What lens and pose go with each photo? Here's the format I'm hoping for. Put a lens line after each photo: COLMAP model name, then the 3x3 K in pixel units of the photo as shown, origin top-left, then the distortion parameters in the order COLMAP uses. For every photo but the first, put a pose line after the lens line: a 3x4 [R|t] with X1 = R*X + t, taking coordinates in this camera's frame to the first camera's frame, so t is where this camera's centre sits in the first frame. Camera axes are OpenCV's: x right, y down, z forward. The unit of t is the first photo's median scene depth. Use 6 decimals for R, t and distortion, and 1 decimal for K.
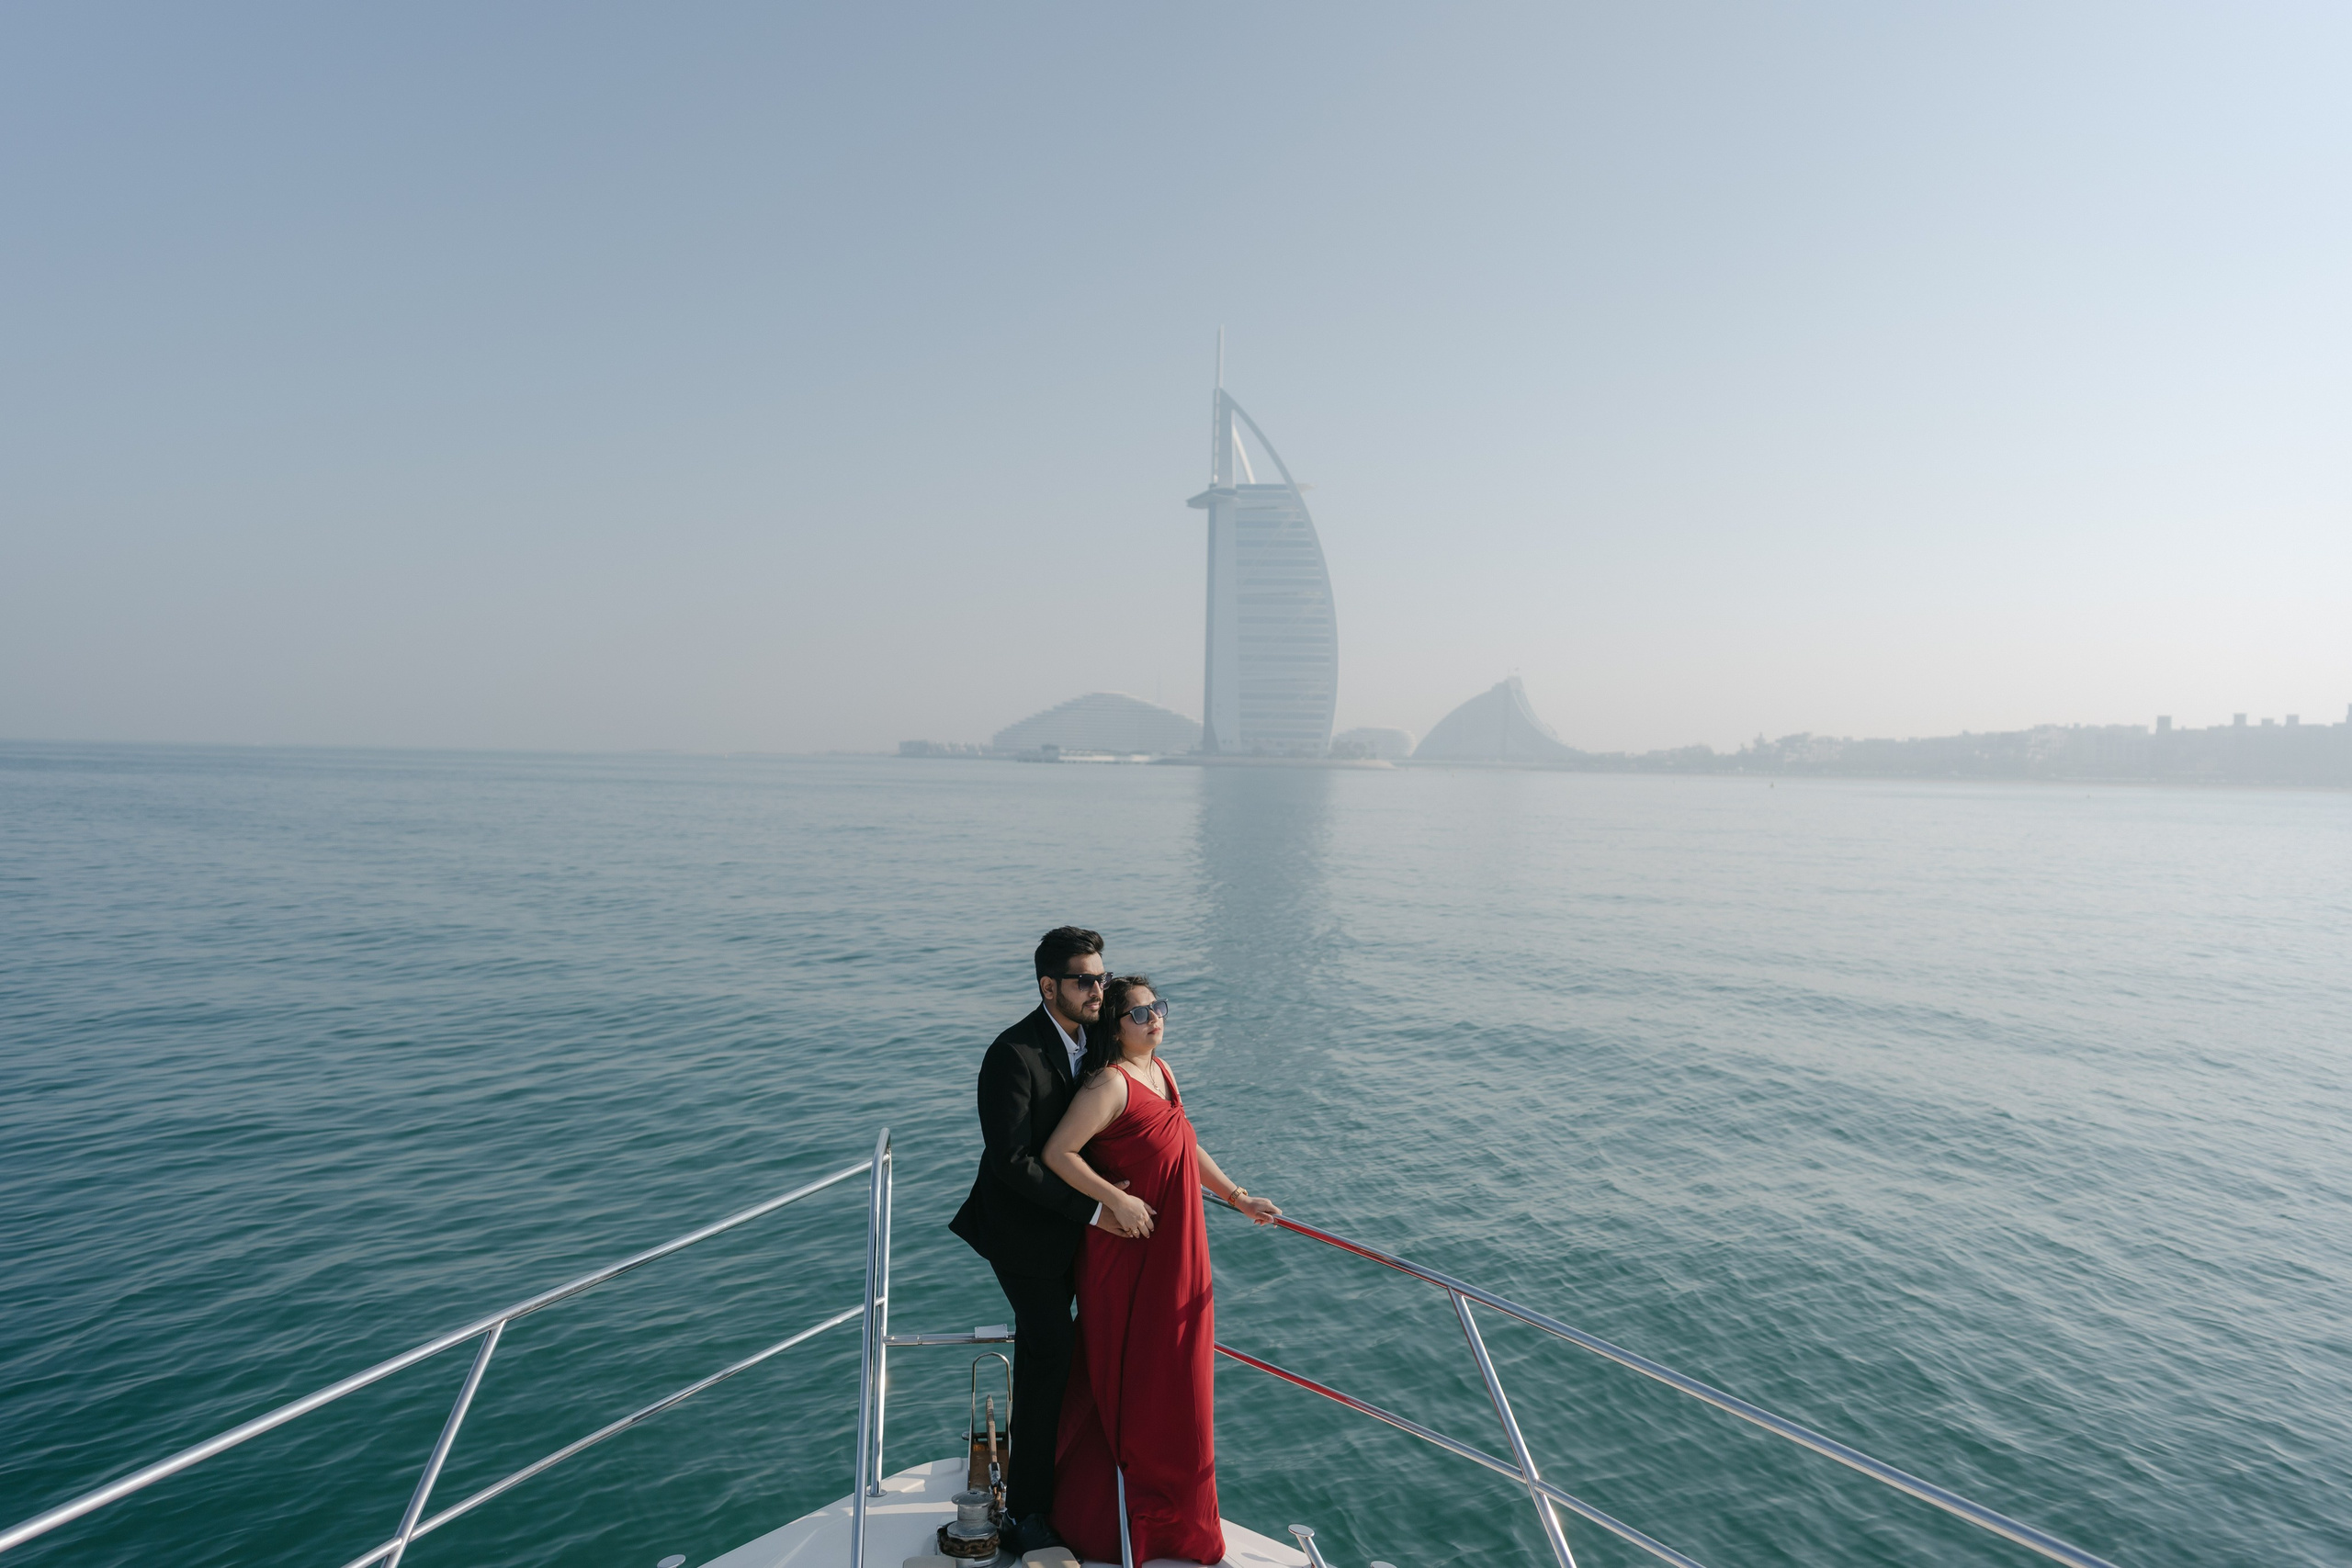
lens RADIAL K [[1626.0, 0, 1179.6], [0, 1626.0, 771.4], [0, 0, 1]] dist [0.032445, 0.021583]
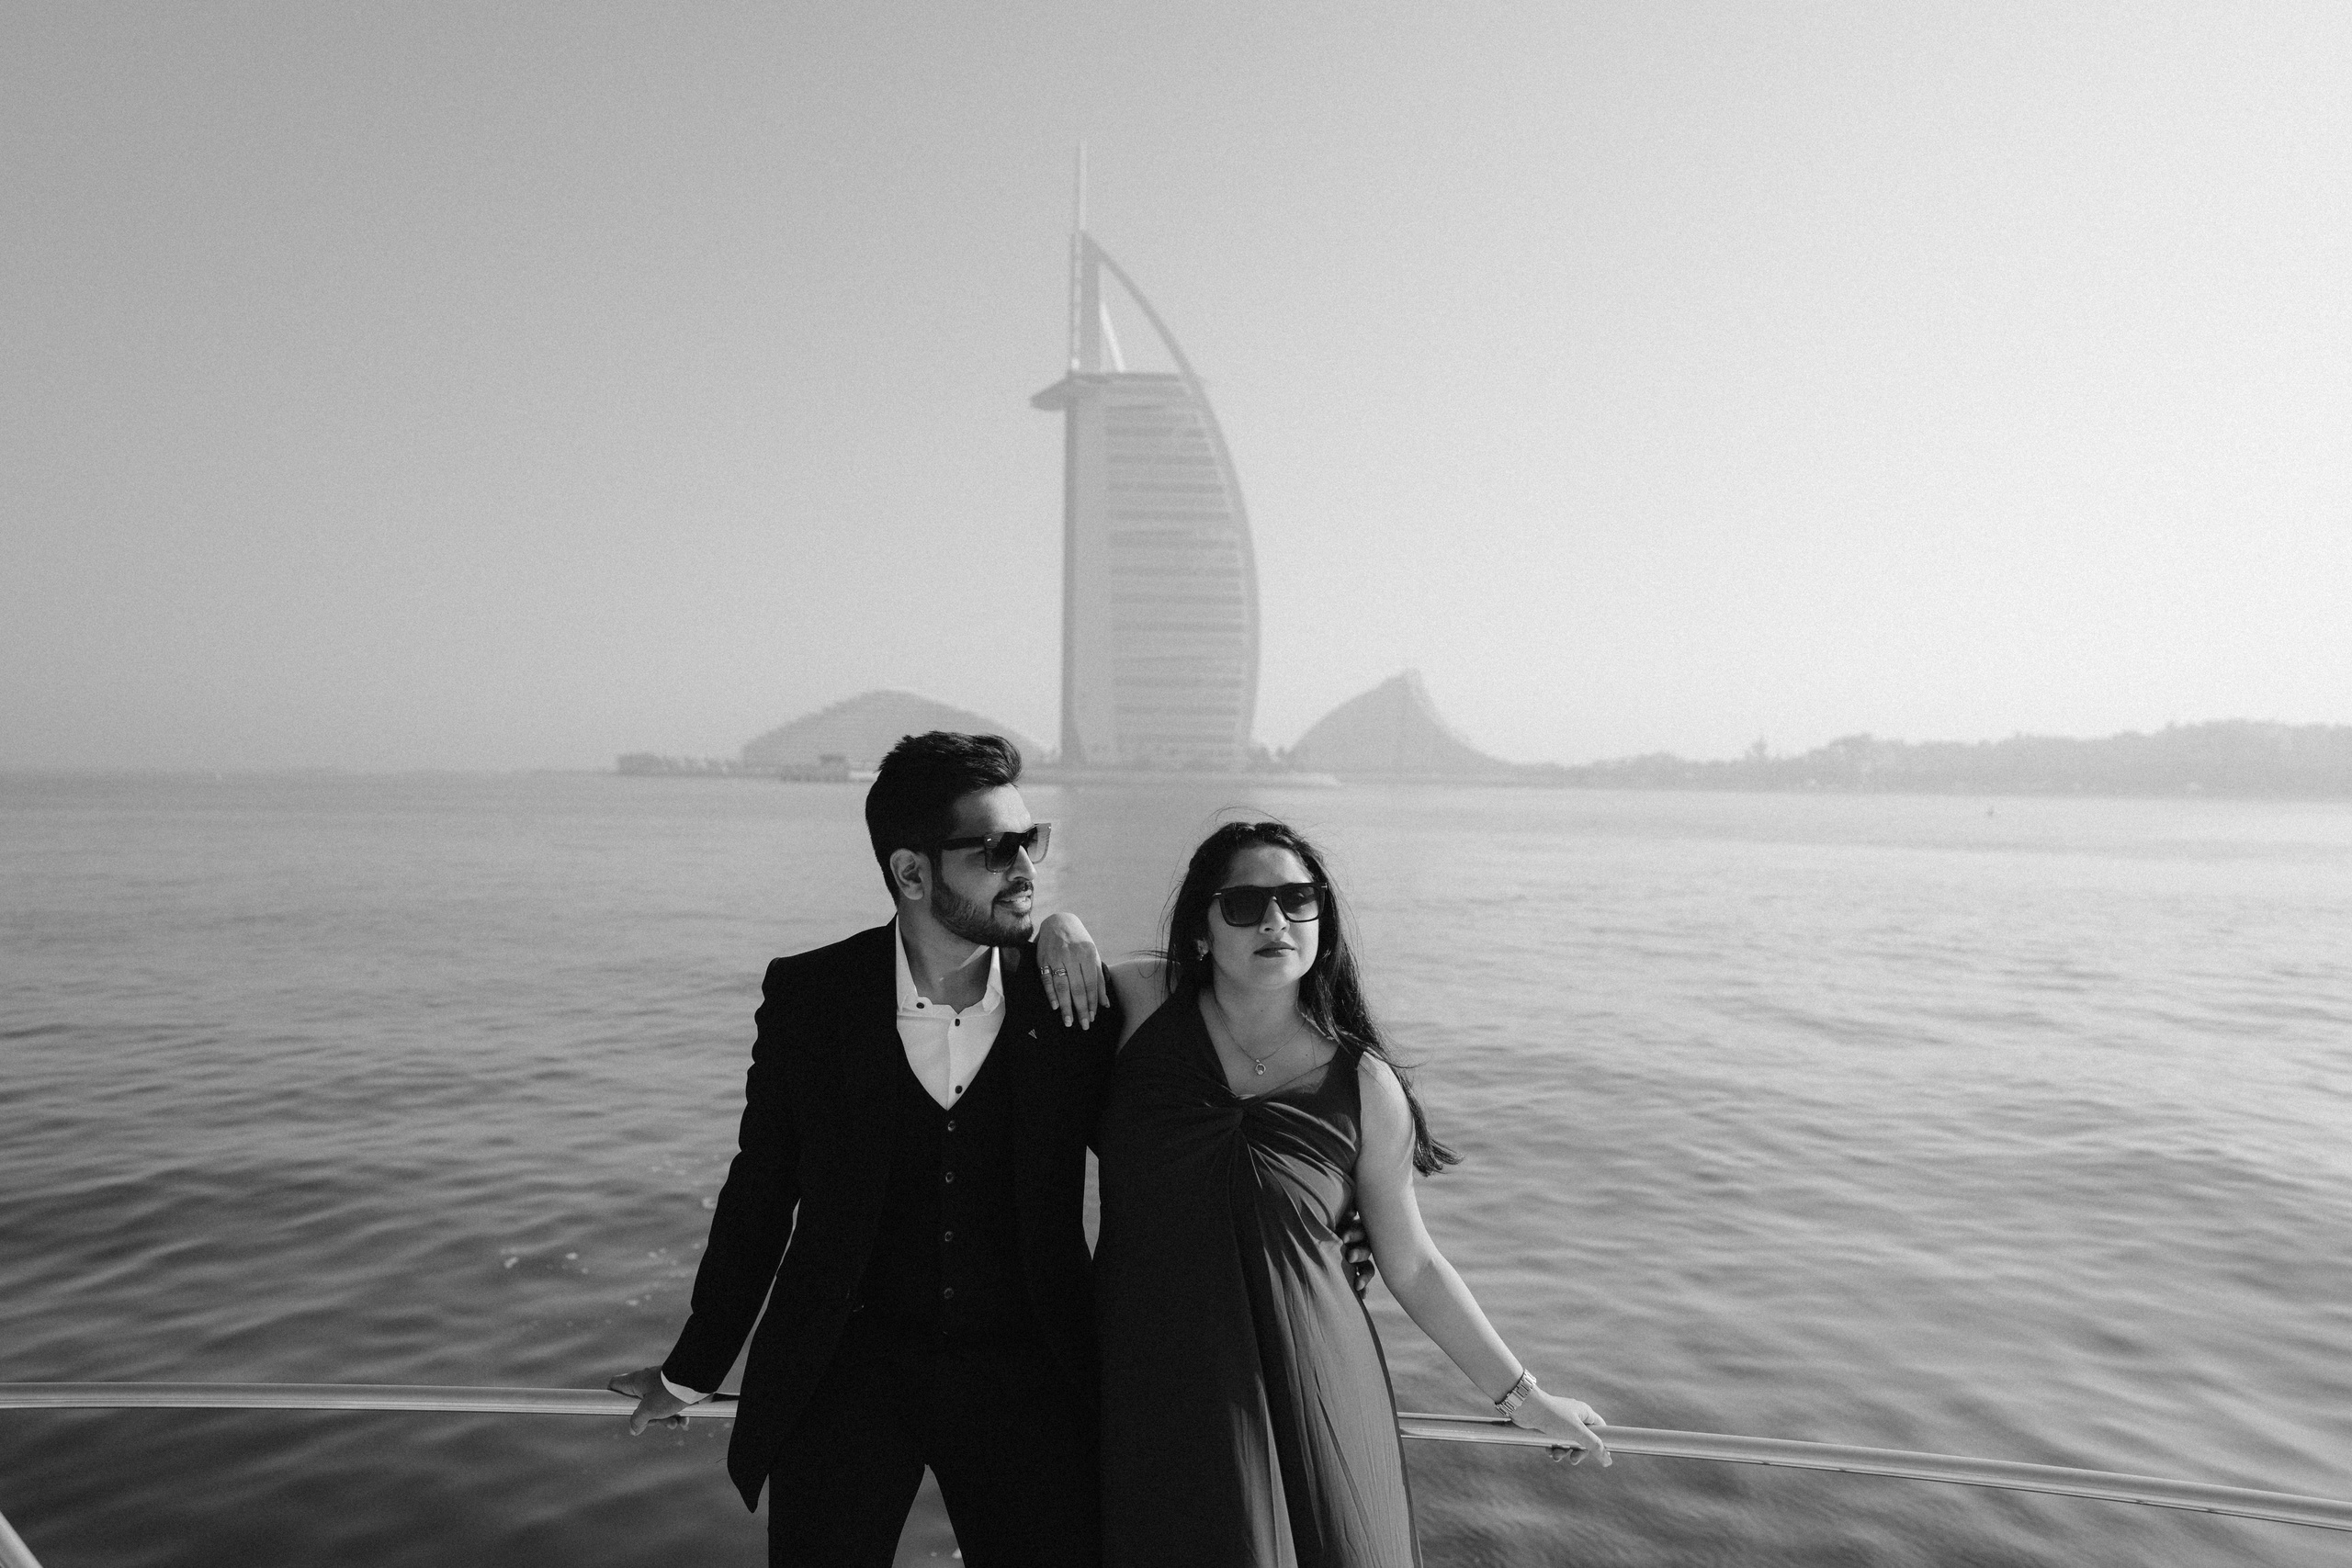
lens RADIAL K [[1626.0, 0, 1175.0], [0, 1626.0, 772.5], [0, 0, 1]] dist [0.032445, 0.021583]
pose [[0.989388, -0.006977, 0.145133, -0.037033], [0.008283, 0.999930, -0.008399, -0.002448], [-0.145064, 0.009512, 0.989377, 0.319732]]
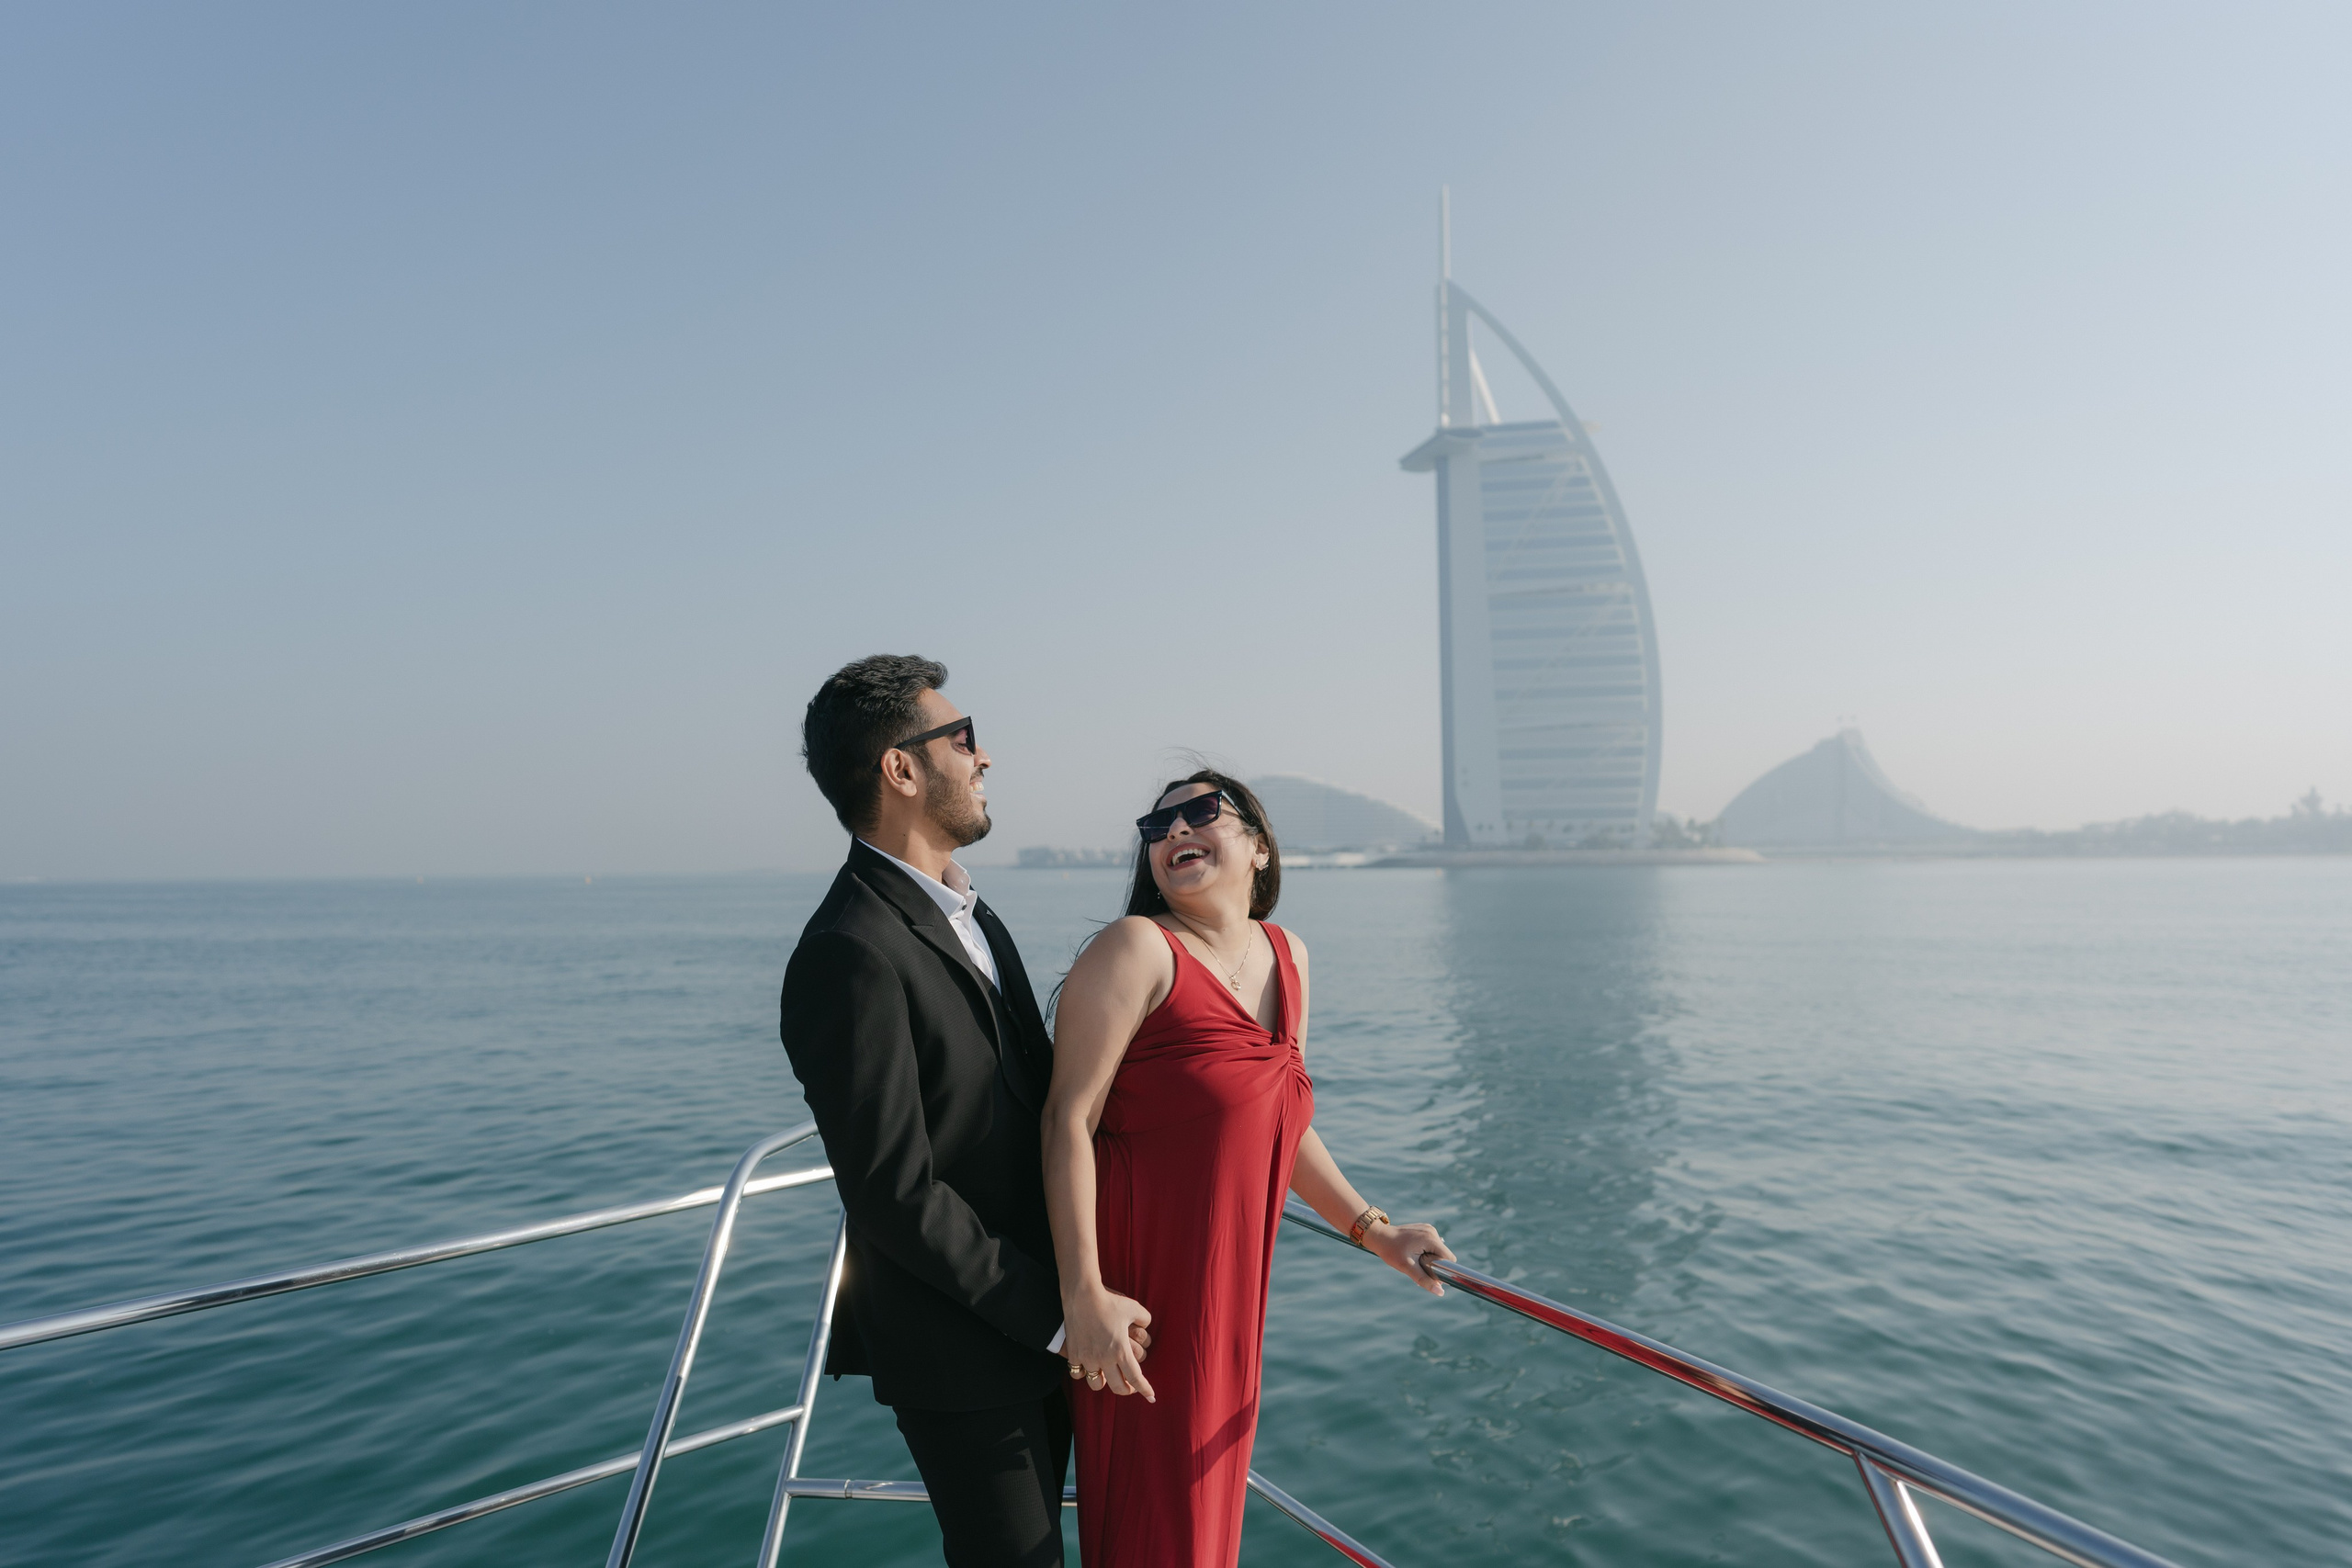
lens RADIAL K [[1626.0, 0, 1167.3], [0, 1626.0, 783.7], [0, 0, 1]] dist [0.032445, 0.021583]
pose [[0.994096, -0.038840, -0.101311, -0.027289], [0.033071, 0.997767, -0.058022, -0.002759], [0.103338, 0.054329, 0.993161, 0.357370]]
